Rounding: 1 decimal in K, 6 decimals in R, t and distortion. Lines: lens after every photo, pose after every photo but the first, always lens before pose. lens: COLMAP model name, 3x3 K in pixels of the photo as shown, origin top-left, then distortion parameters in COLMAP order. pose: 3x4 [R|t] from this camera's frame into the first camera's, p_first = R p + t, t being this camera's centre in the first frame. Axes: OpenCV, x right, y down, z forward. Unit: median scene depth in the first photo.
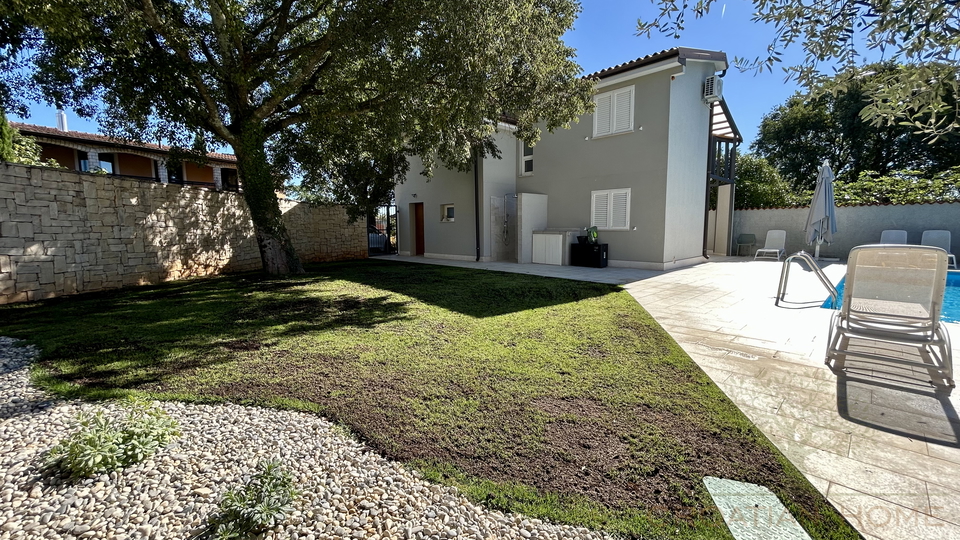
lens RADIAL K [[386.9, 0, 480.4], [0, 386.9, 267.3], [0, 0, 1]] dist [-0.003723, 0.002220]
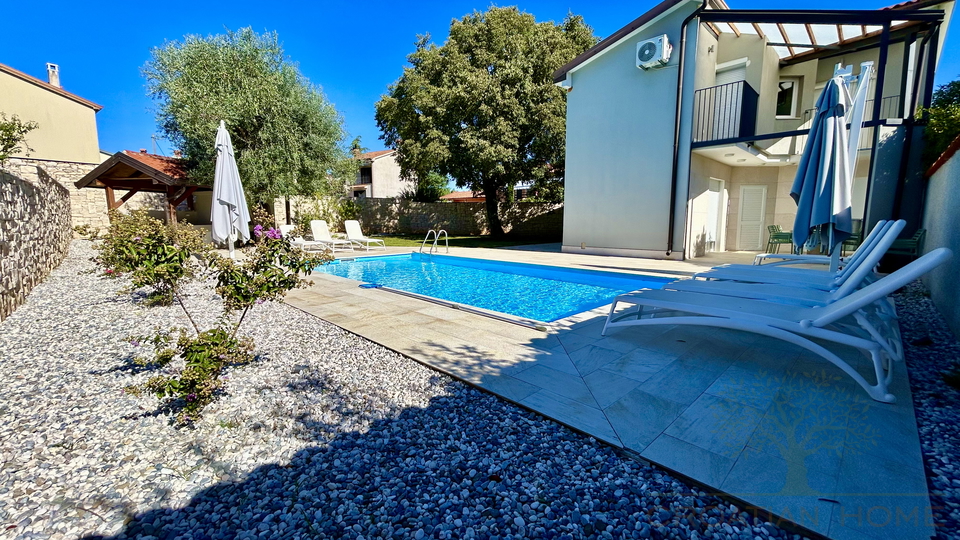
lens RADIAL K [[386.9, 0, 479.5], [0, 386.9, 267.5], [0, 0, 1]] dist [-0.003723, 0.002220]
pose [[0.003530, 0.126931, -0.991905, 1.842797], [-0.101123, 0.986872, 0.125927, -0.076999], [0.994868, 0.099860, 0.016319, 0.798369]]
